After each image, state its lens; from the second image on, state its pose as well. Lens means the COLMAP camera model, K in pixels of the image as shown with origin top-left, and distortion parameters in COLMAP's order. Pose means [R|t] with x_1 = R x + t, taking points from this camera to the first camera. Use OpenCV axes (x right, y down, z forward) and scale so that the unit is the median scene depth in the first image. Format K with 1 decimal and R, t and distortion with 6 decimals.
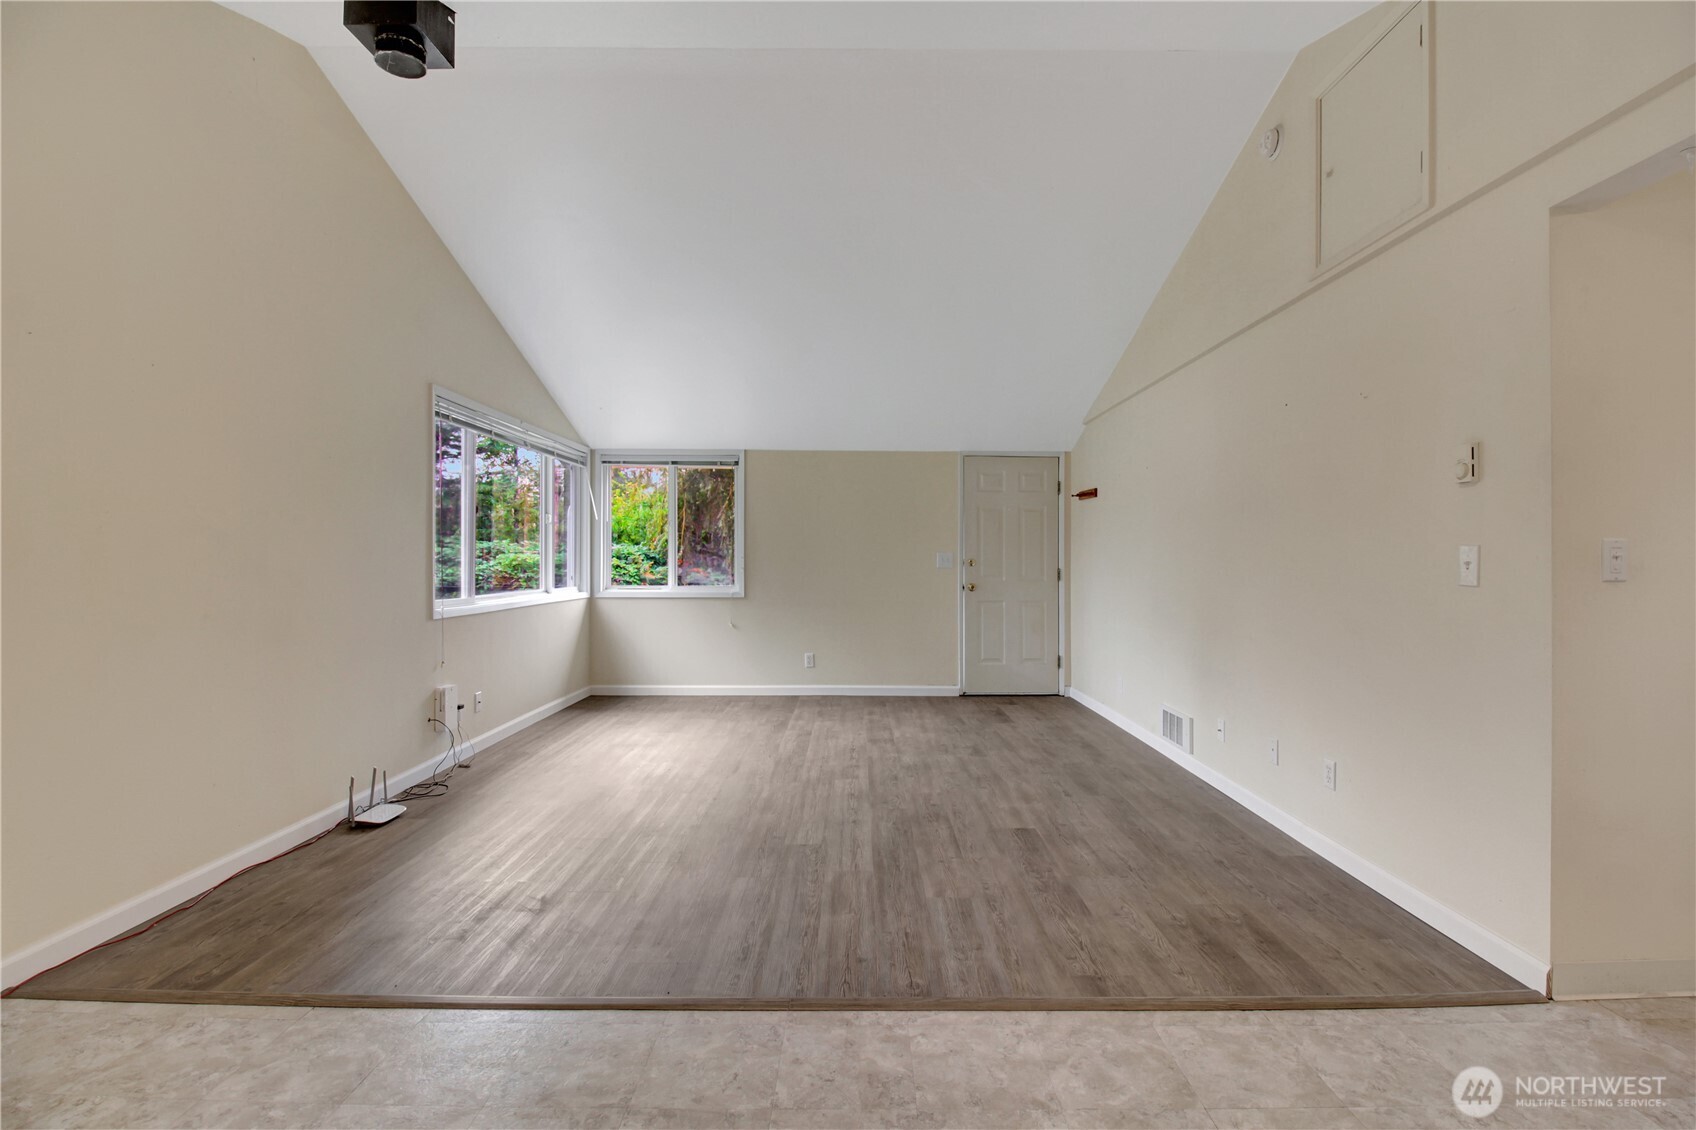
lens RADIAL K [[798.6, 0, 846.1], [0, 798.6, 557.4], [0, 0, 1]] dist [-0.002475, -0.000410]
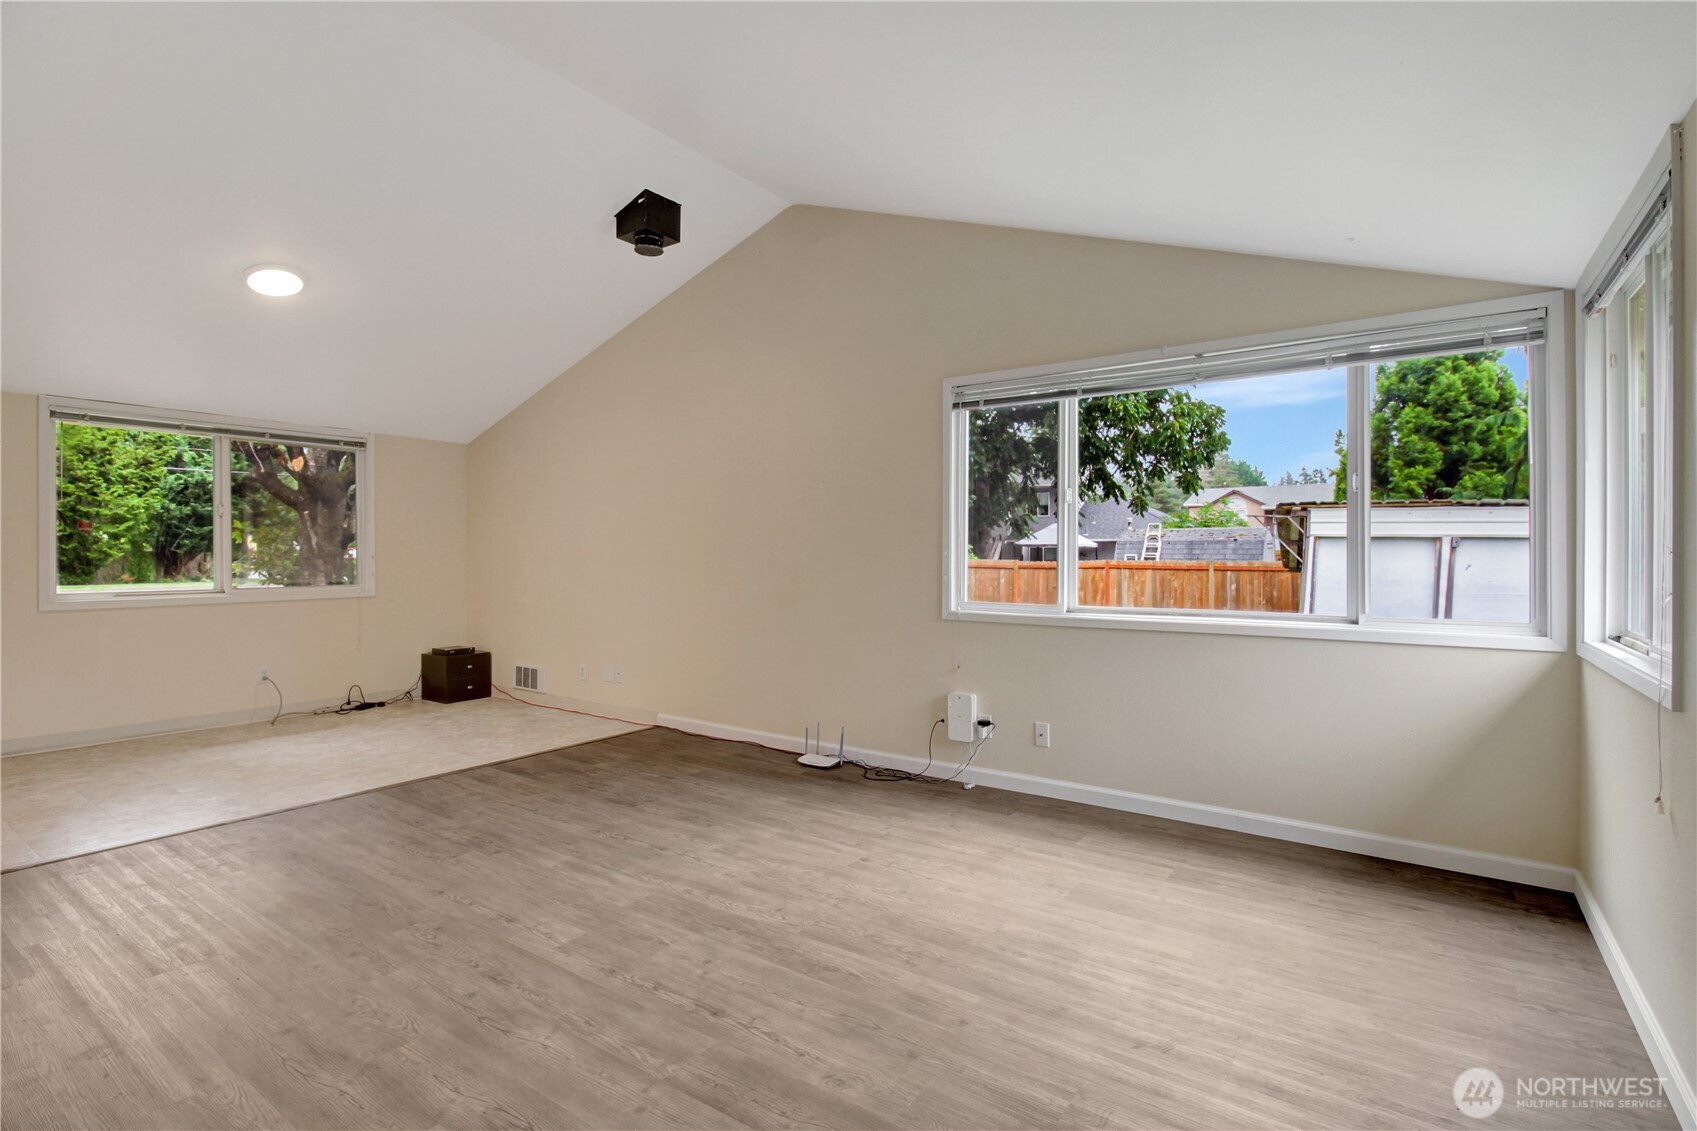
lens RADIAL K [[790.7, 0, 857.1], [0, 790.7, 566.5], [0, 0, 1]] dist [-0.001371, -0.000742]
pose [[-0.556220, 0.003610, -0.831027, 0.439686], [-0.002981, 0.999975, 0.006339, 0.008996], [0.831030, 0.006003, -0.556195, 1.841509]]
